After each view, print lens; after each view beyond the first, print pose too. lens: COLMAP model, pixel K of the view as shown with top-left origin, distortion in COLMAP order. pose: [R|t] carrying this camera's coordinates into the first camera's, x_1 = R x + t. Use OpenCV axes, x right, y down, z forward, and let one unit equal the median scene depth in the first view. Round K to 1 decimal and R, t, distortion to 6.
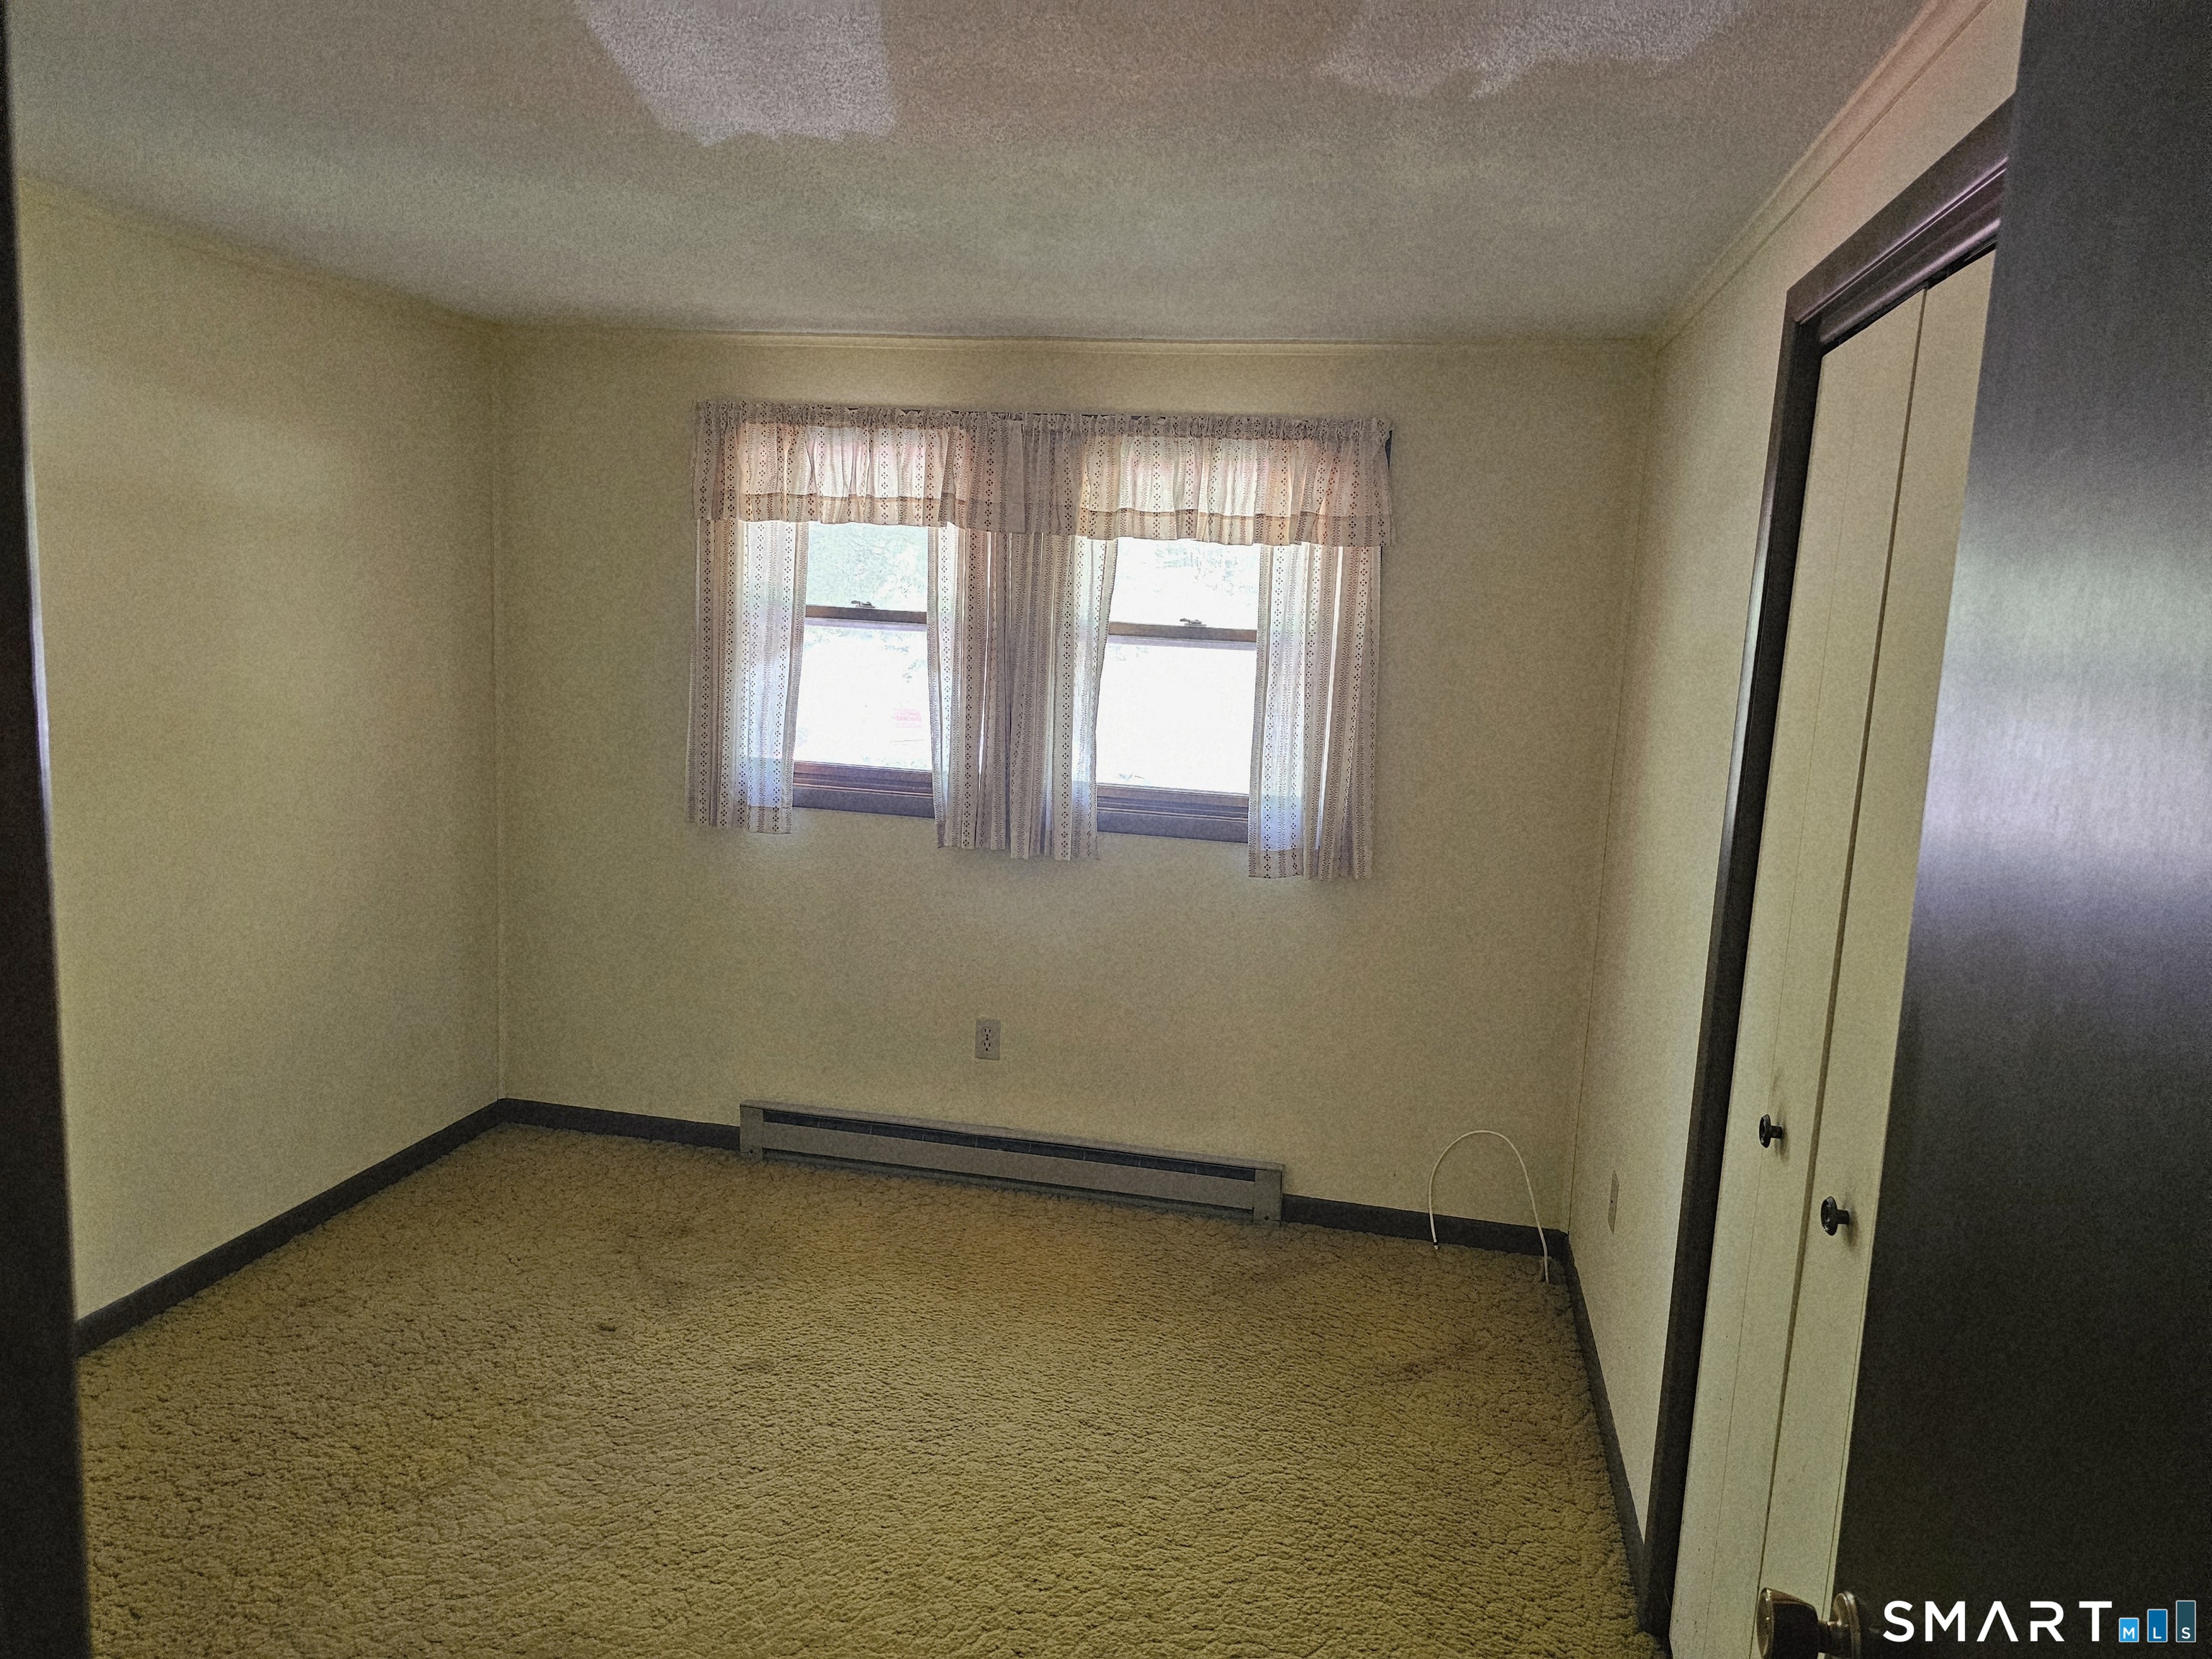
lens RADIAL K [[1478.7, 0, 1106.0], [0, 1478.7, 829.5], [0, 0, 1]] dist [0.058820, -0.063134]
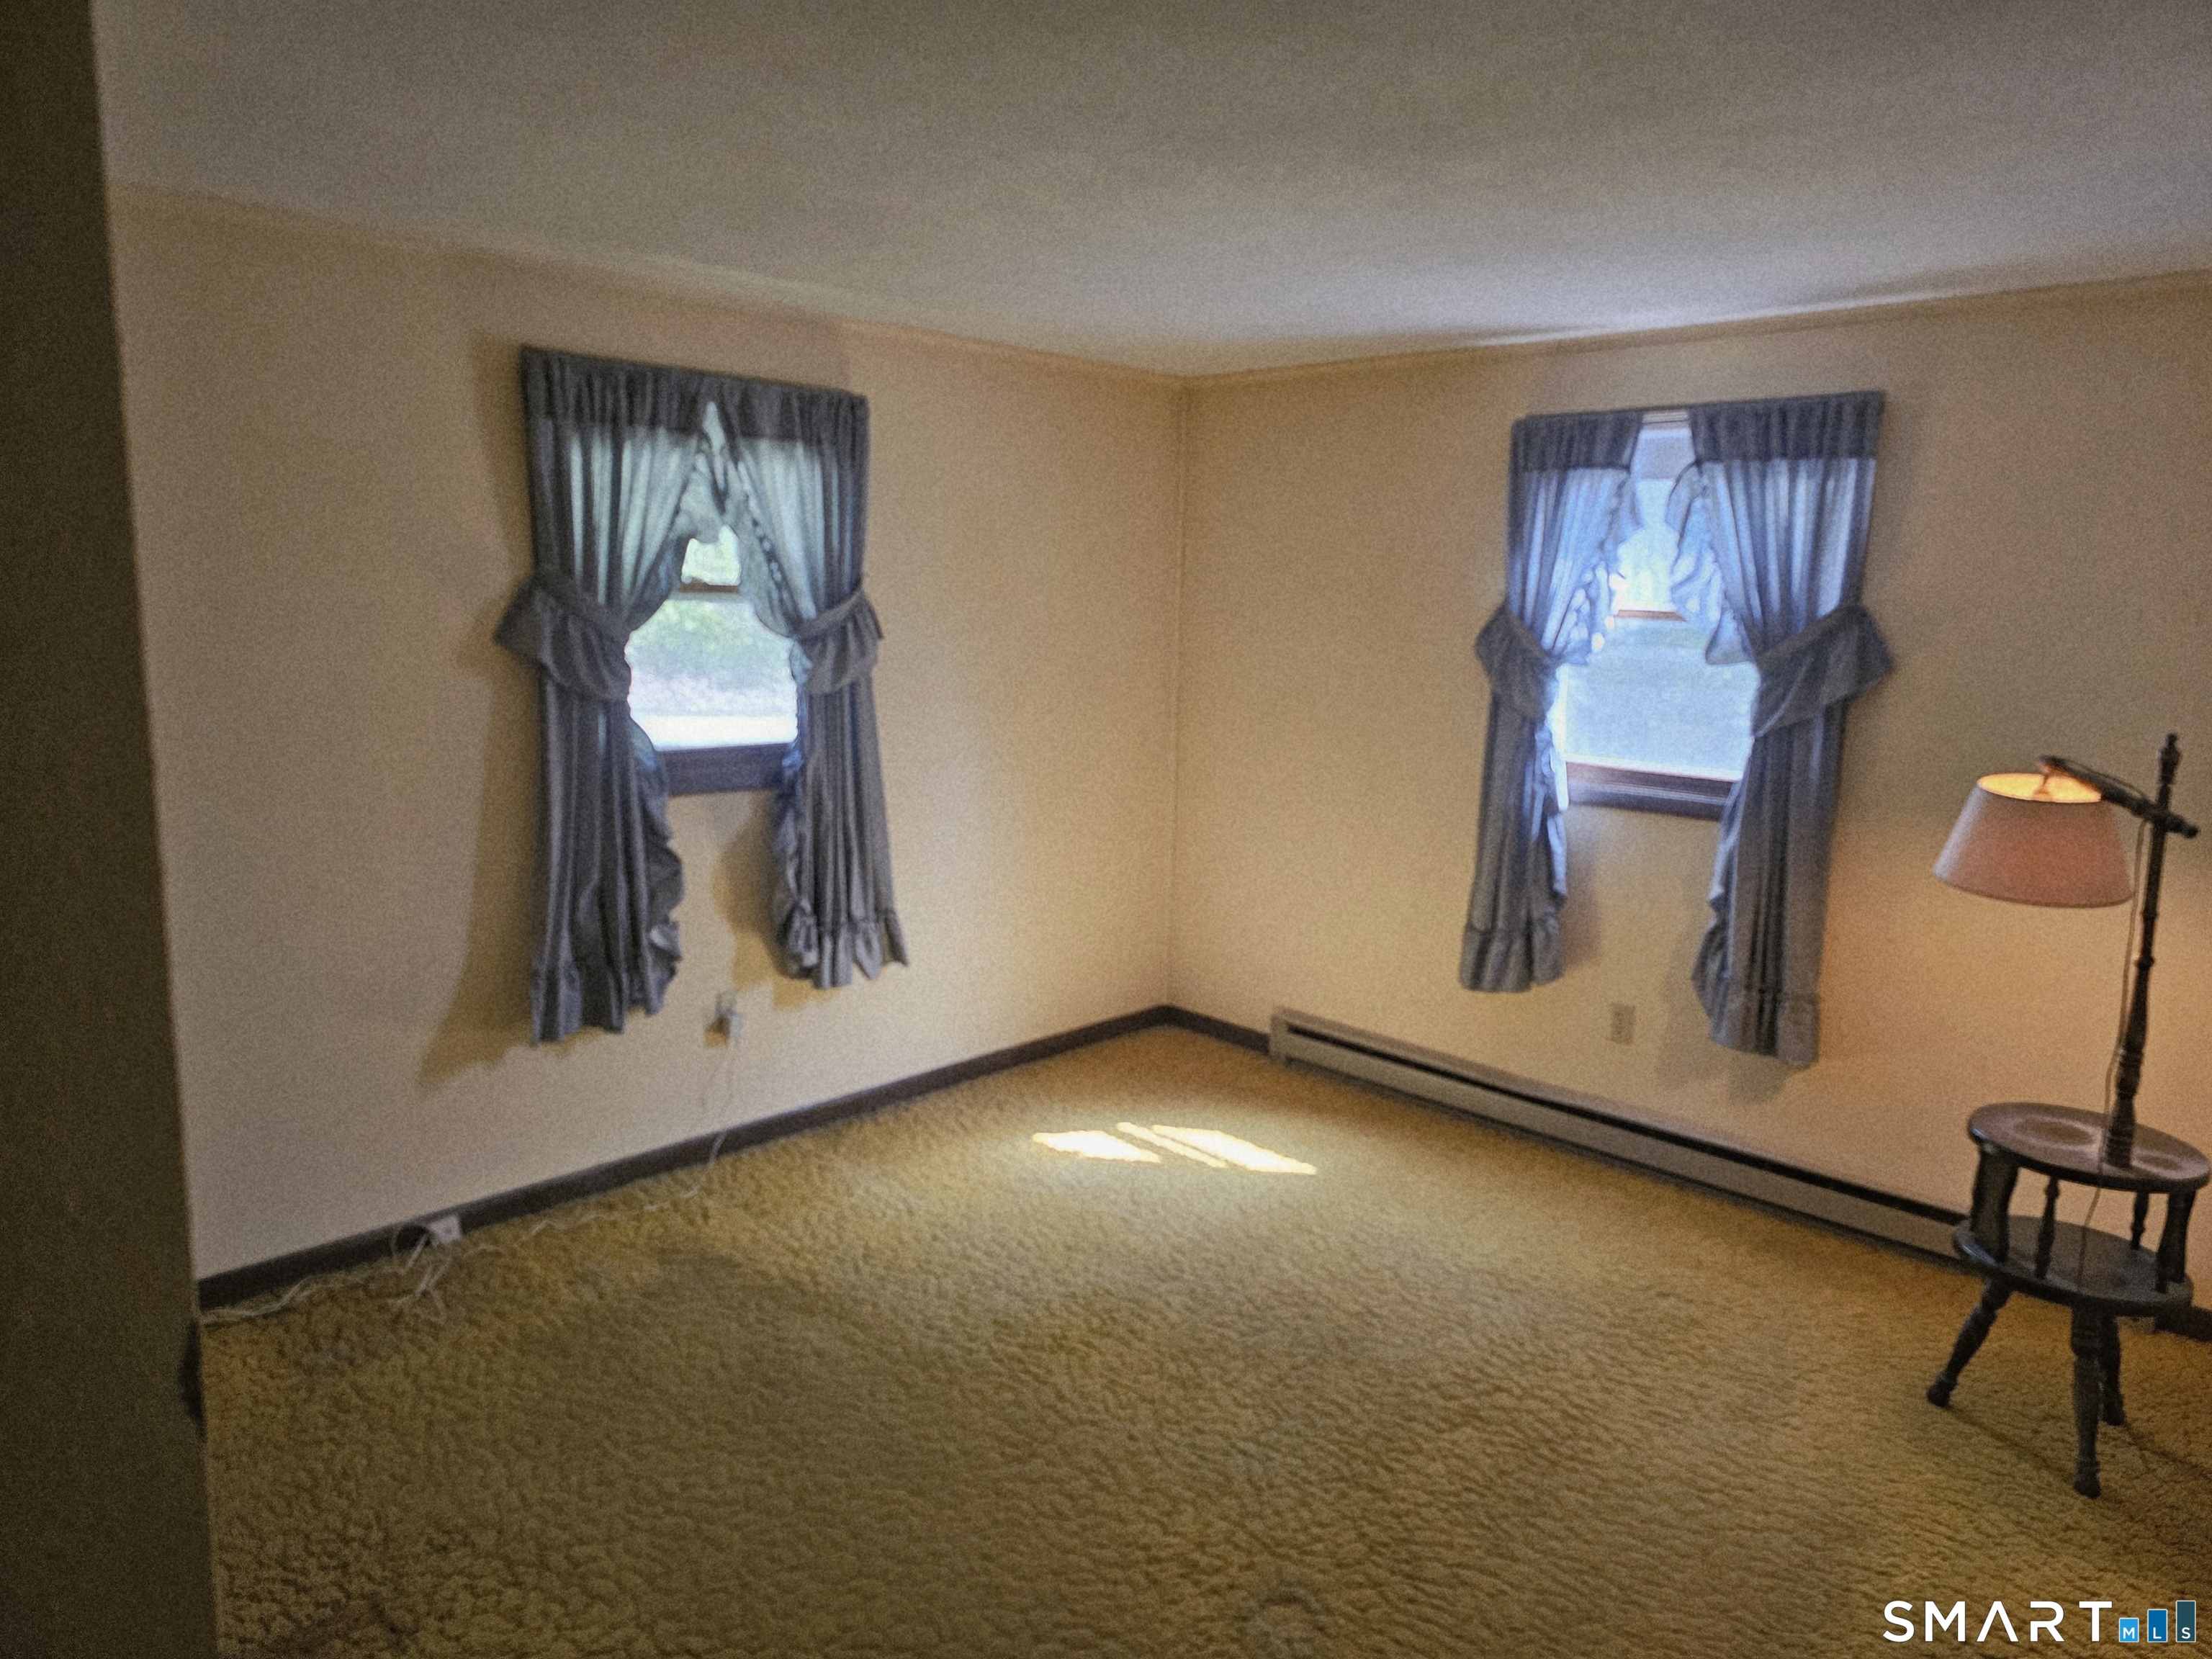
lens RADIAL K [[1478.7, 0, 1106.0], [0, 1478.7, 829.5], [0, 0, 1]] dist [0.058820, -0.063134]
pose [[0.787172, 0.041554, -0.615332, 0.352671], [-0.050496, 0.998720, 0.002847, 0.029799], [0.614663, 0.028830, 0.788263, -0.053840]]
